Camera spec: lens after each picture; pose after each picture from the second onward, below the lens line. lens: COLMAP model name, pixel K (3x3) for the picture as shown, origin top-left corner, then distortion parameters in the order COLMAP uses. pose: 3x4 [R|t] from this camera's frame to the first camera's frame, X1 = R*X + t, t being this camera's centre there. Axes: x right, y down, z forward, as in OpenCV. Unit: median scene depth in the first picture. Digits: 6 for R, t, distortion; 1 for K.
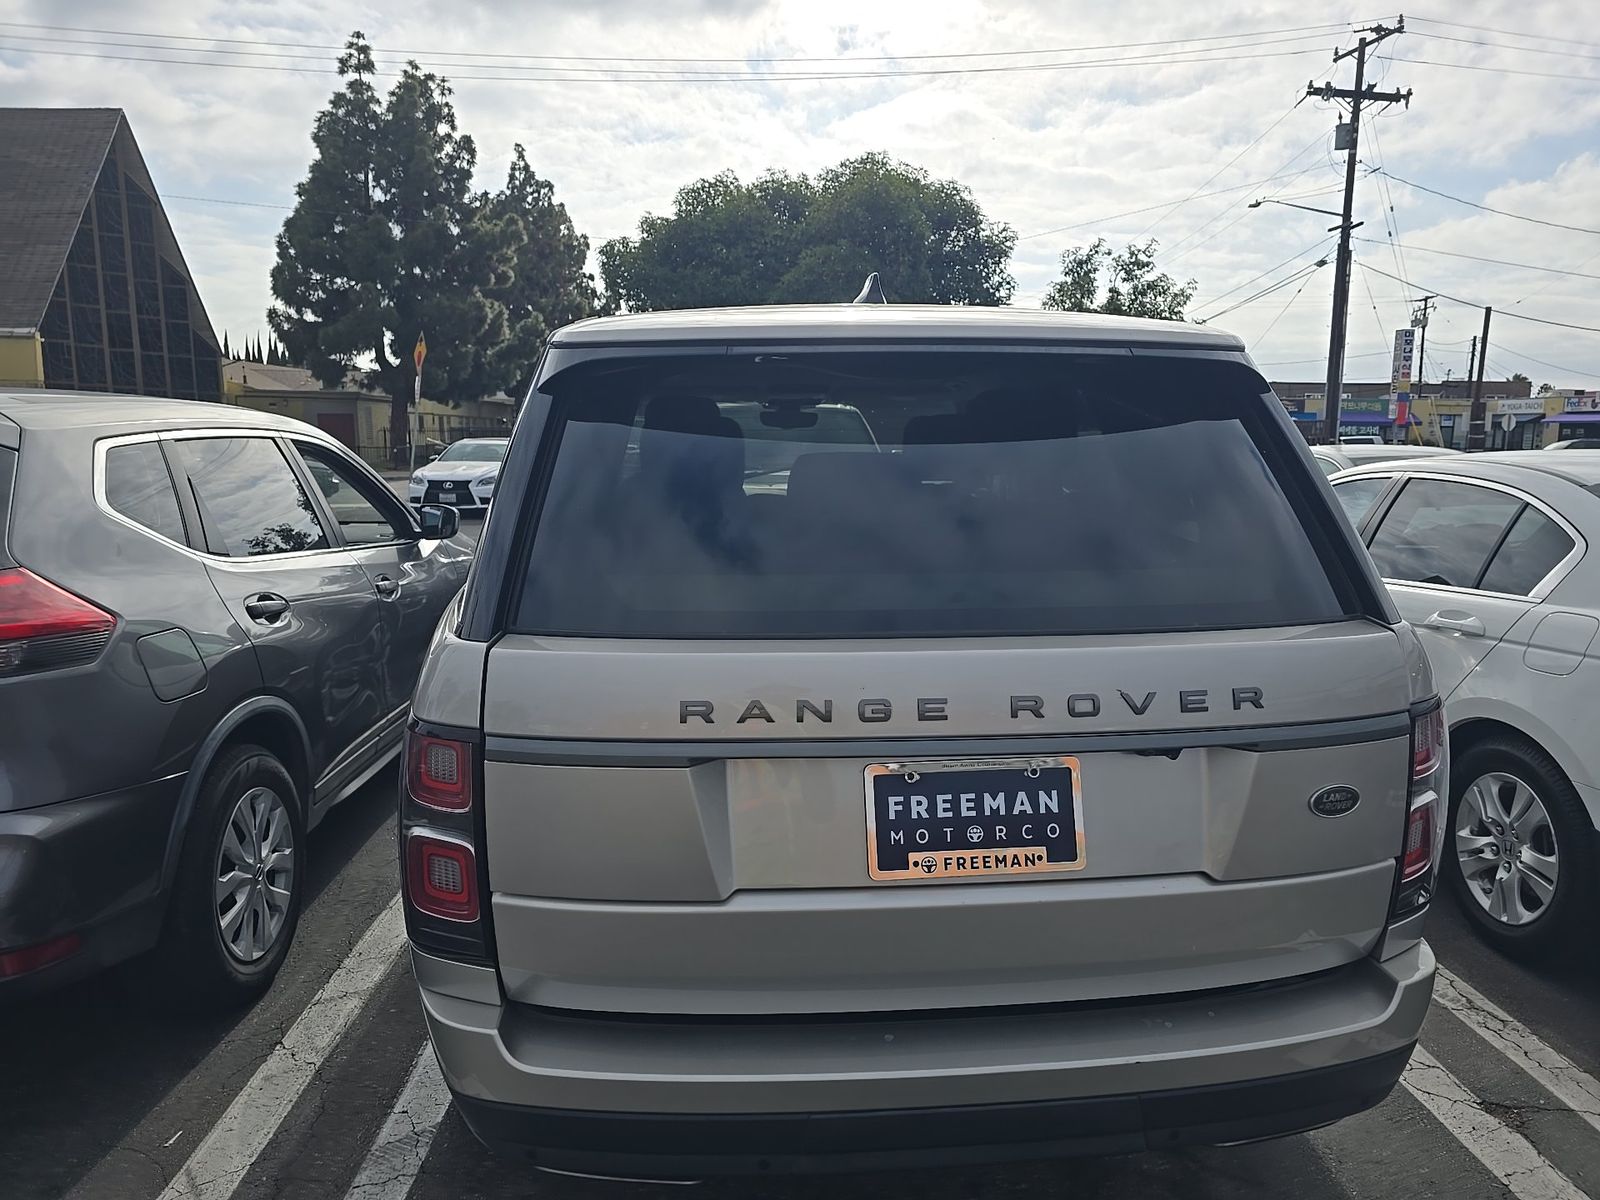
lens RADIAL K [[1127.8, 0, 800.0], [0, 1127.8, 600.0], [0, 0, 1]] dist [-0.021056, -0.004830]
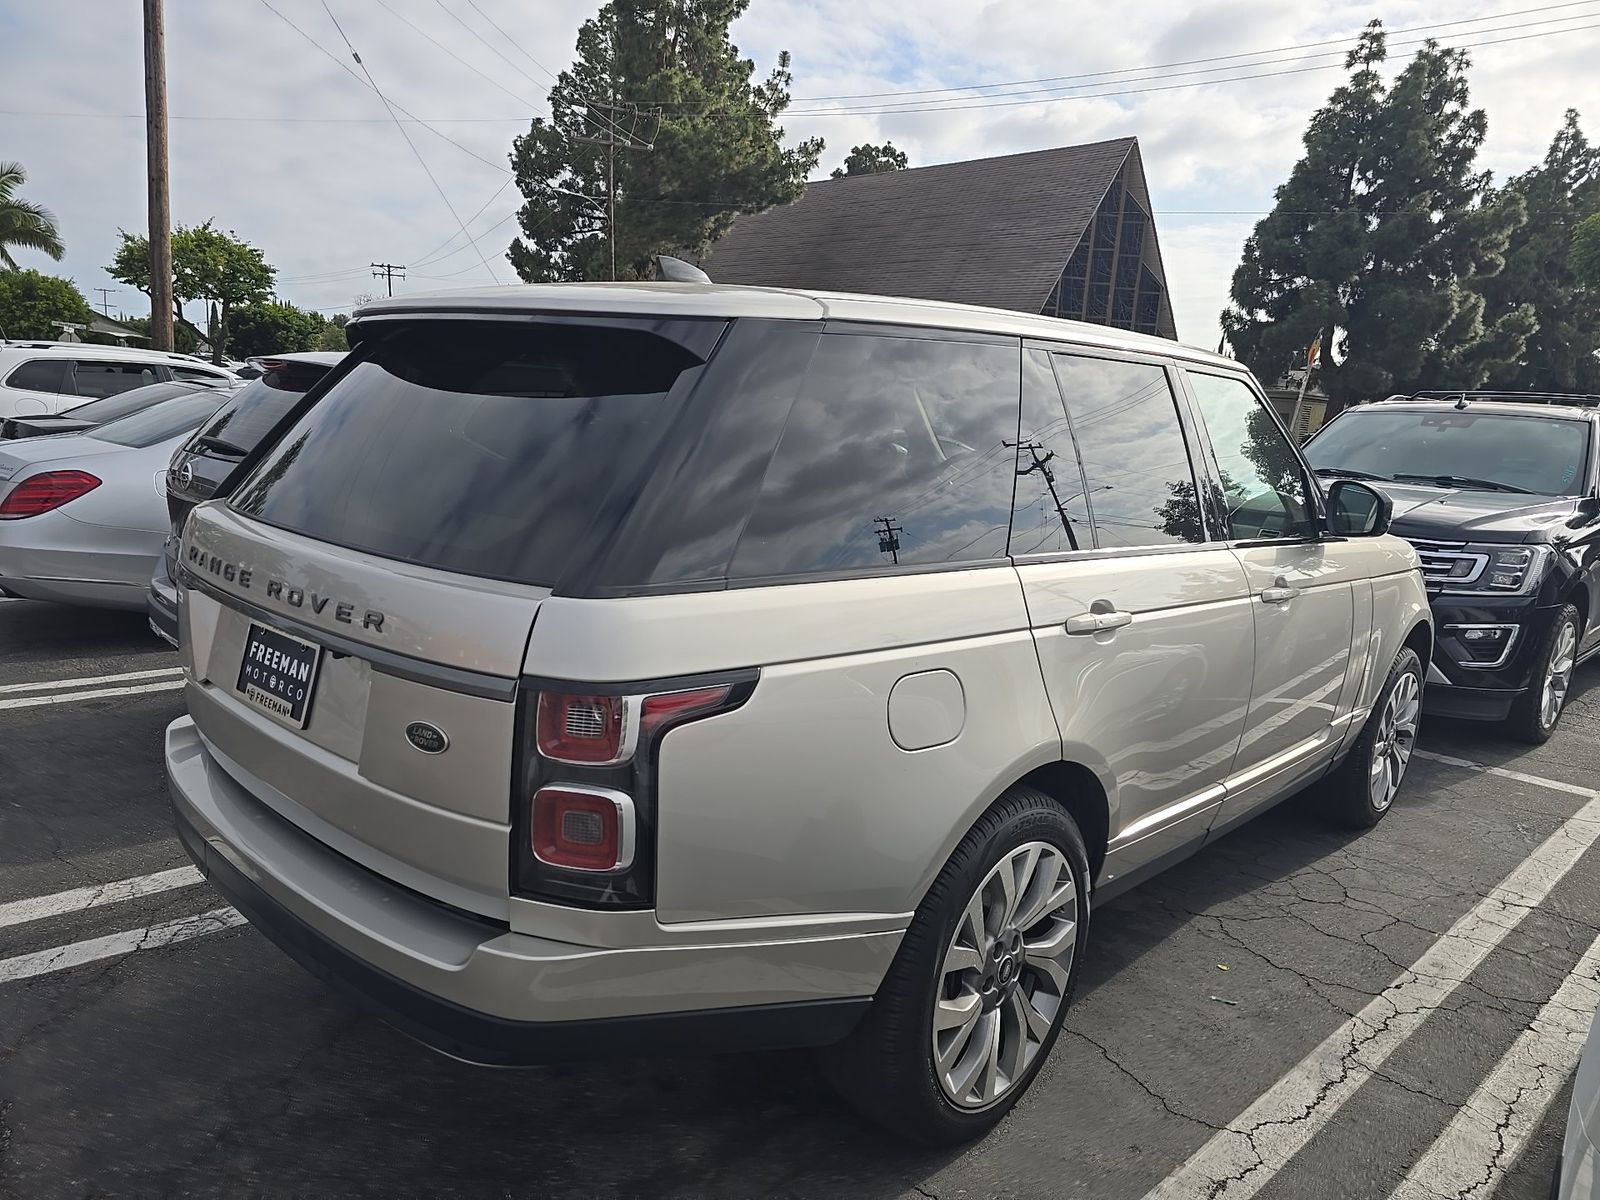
lens RADIAL K [[1127.8, 0, 800.0], [0, 1127.8, 600.0], [0, 0, 1]] dist [-0.021056, -0.004830]
pose [[0.625217, 0.153968, -0.765112, 0.107807], [-0.155971, 0.985220, 0.070809, -0.005618], [0.764707, 0.075065, 0.639992, 0.042611]]
